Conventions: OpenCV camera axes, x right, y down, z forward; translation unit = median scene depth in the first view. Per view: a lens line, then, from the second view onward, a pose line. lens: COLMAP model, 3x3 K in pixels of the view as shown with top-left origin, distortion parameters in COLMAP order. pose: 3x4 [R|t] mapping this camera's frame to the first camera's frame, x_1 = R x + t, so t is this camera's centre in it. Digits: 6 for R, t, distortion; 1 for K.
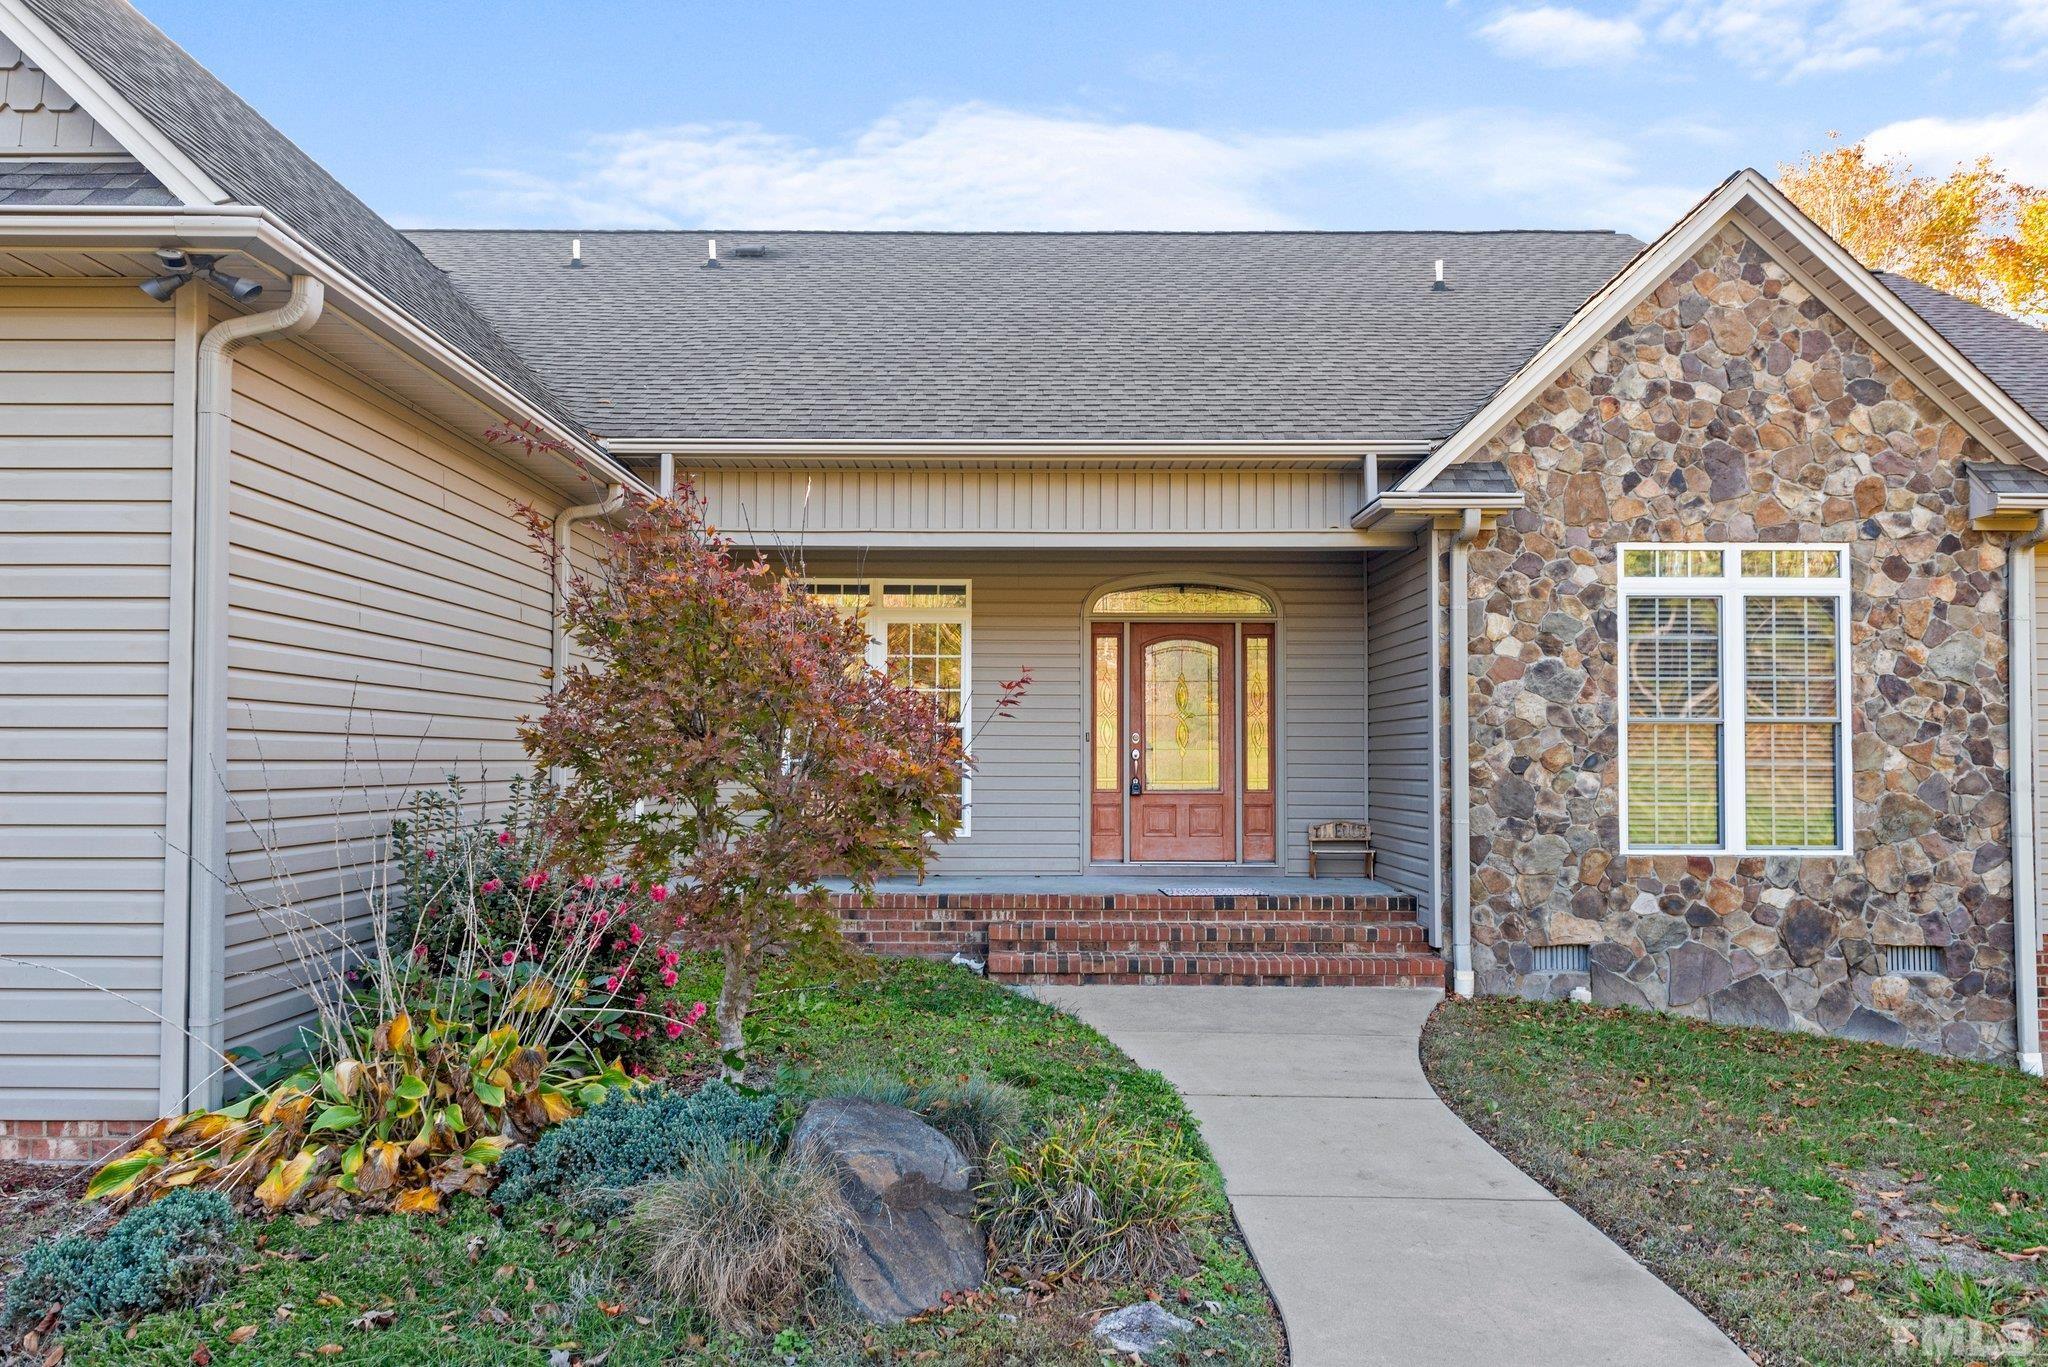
lens RADIAL K [[1406.0, 0, 1018.5], [0, 1406.0, 731.0], [0, 0, 1]] dist [0.006964, -0.005336]
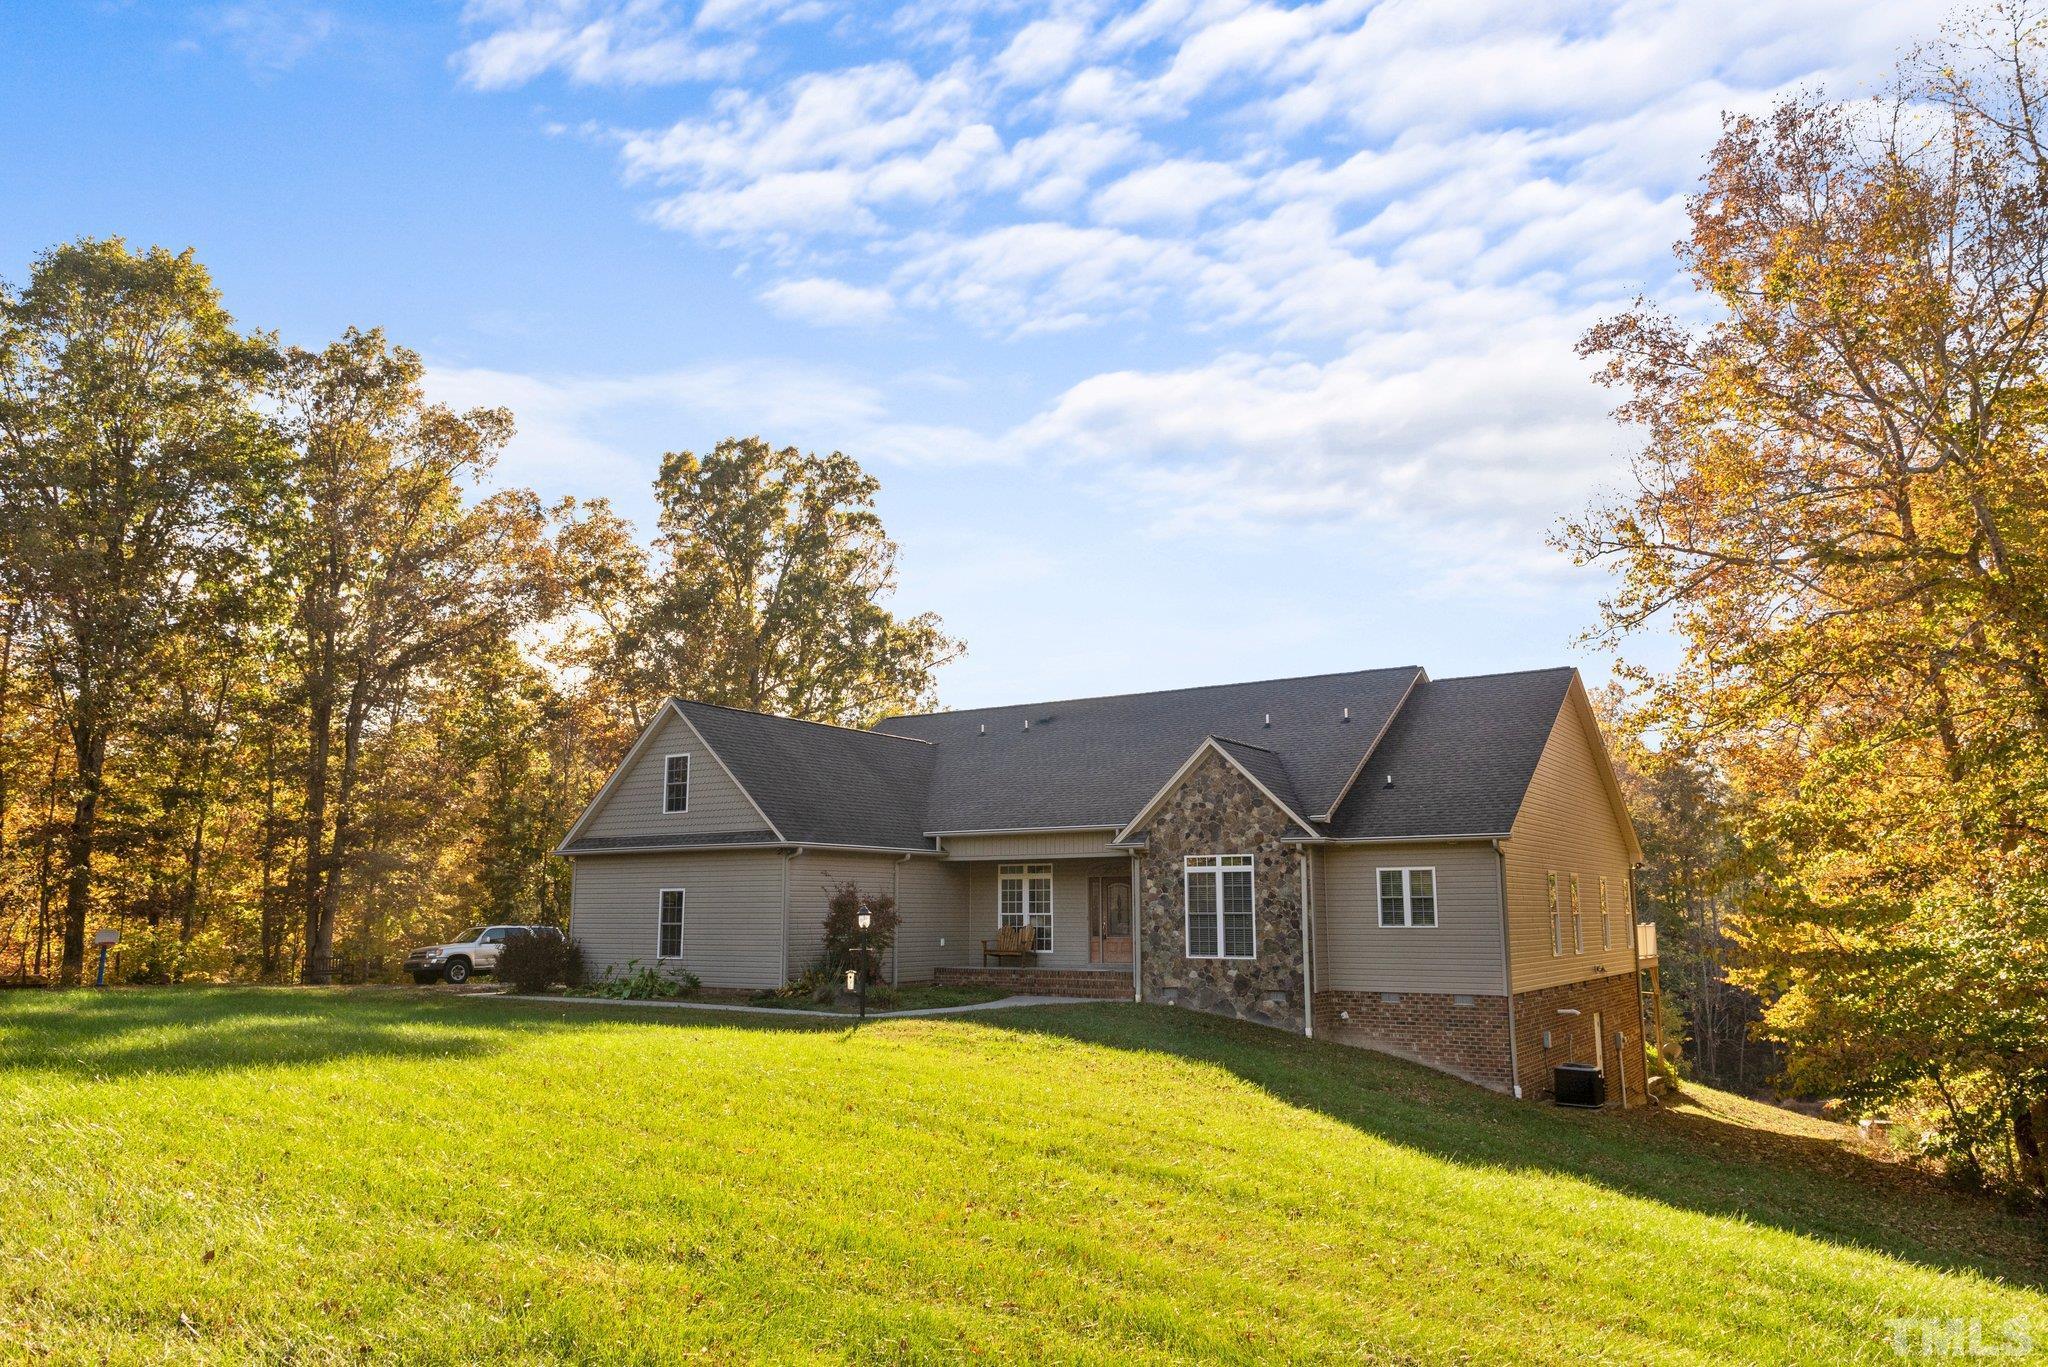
lens RADIAL K [[1406.0, 0, 1018.5], [0, 1406.0, 731.0], [0, 0, 1]] dist [0.006964, -0.005336]
pose [[0.836066, -0.075271, -0.543441, 1.818865], [0.016523, 0.993549, -0.112194, -0.065597], [0.548381, 0.084823, 0.831916, -1.786834]]
